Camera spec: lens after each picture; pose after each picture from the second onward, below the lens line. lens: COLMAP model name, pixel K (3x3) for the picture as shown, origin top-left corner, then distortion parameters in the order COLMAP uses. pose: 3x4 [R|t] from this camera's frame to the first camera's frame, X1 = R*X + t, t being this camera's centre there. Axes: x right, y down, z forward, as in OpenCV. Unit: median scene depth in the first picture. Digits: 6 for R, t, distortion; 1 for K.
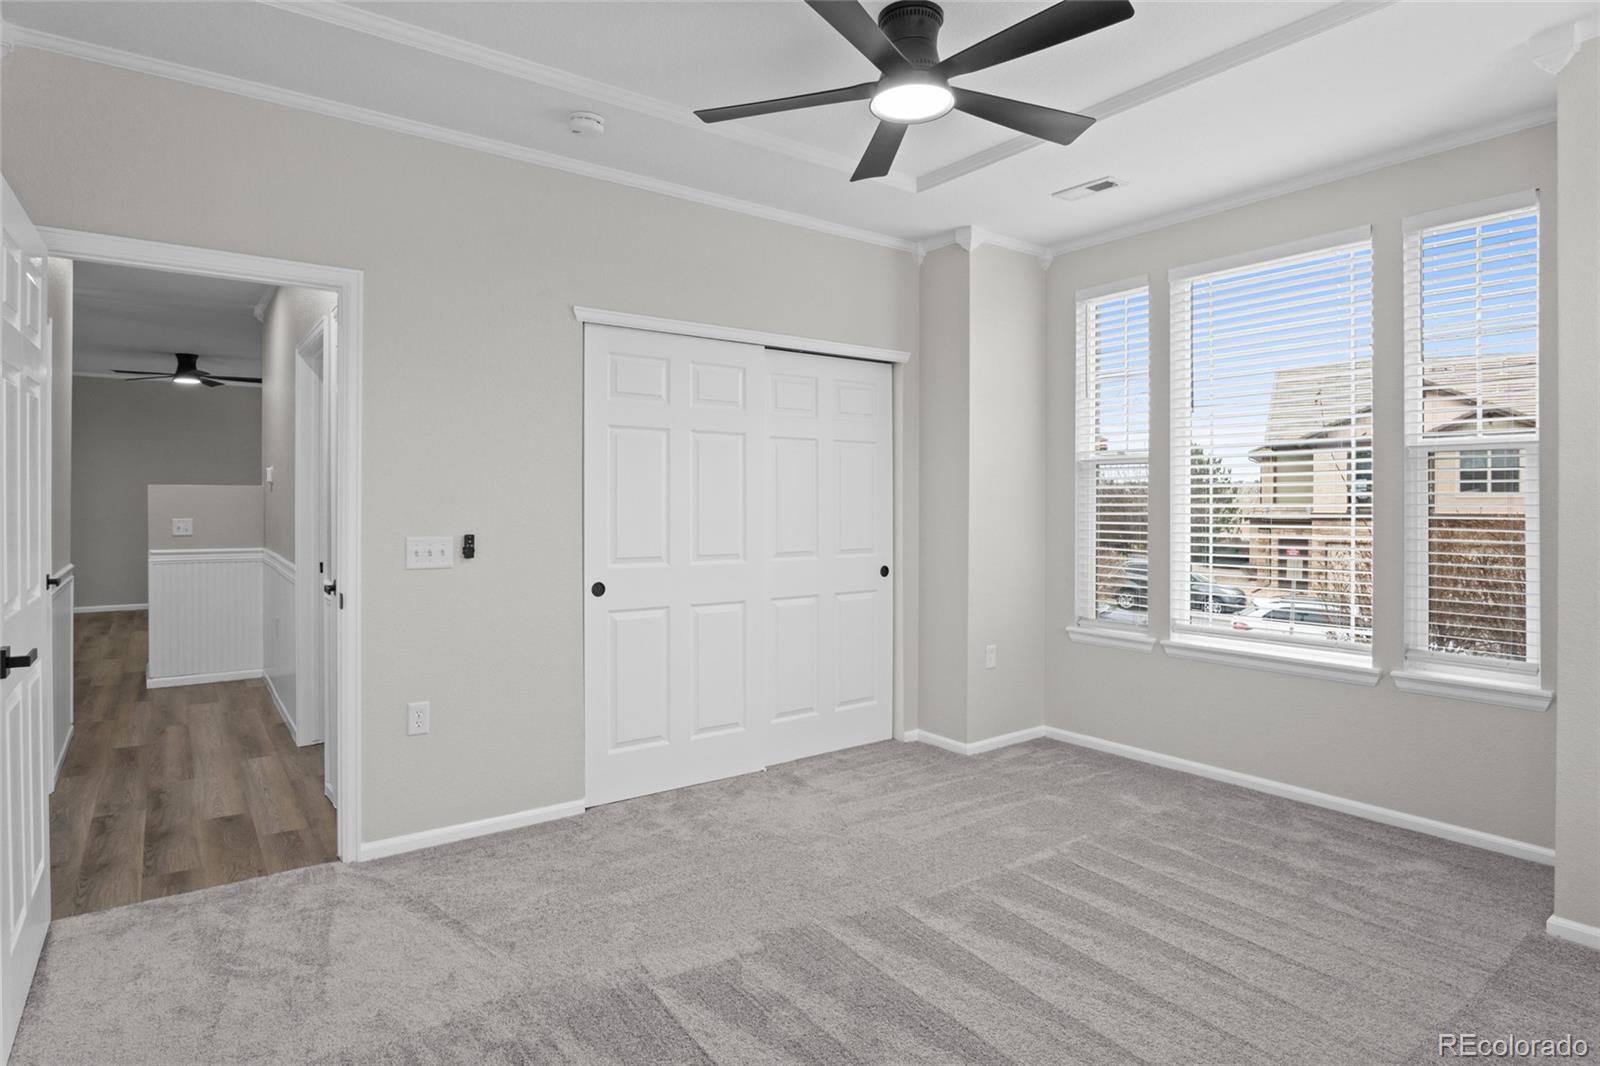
lens RADIAL K [[880.6, 0, 798.6], [0, 880.6, 500.6], [0, 0, 1]] dist [-0.031433, 0.005193]
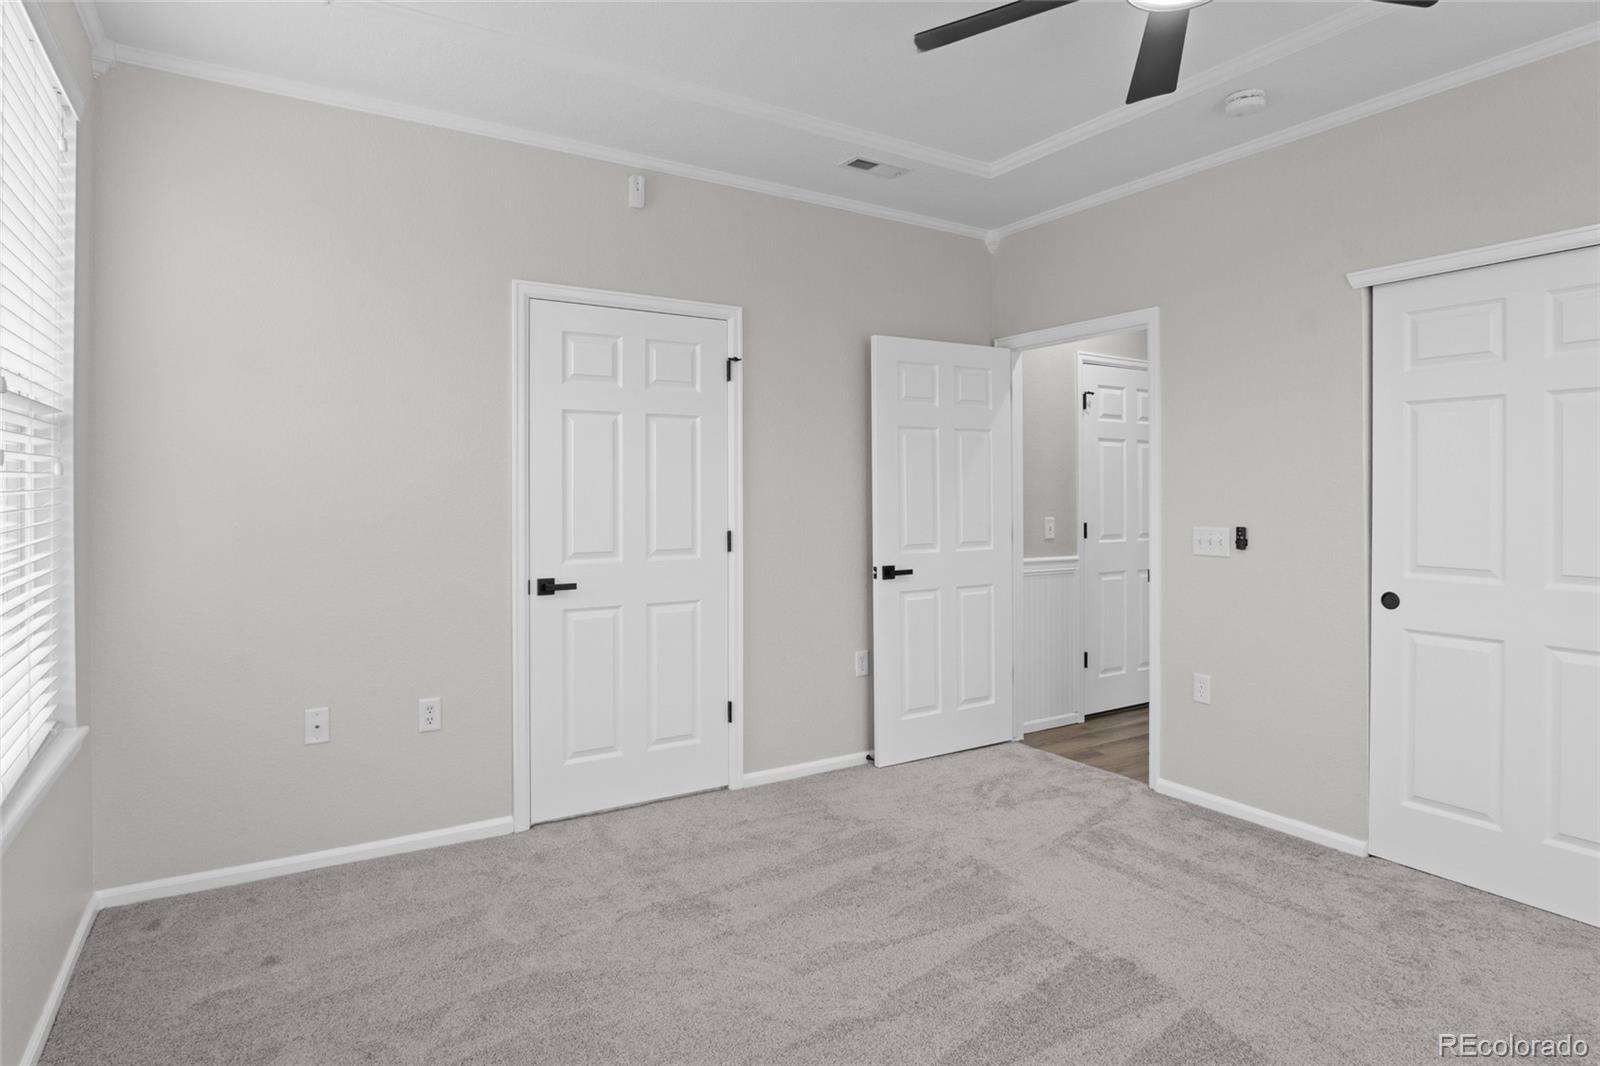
lens RADIAL K [[880.6, 0, 797.4], [0, 880.6, 487.2], [0, 0, 1]] dist [-0.031433, 0.005193]
pose [[-0.085071, -0.013190, -0.996288, 0.722587], [-0.004360, 0.999908, -0.012866, 0.007074], [0.996365, 0.003249, -0.085121, 0.572690]]
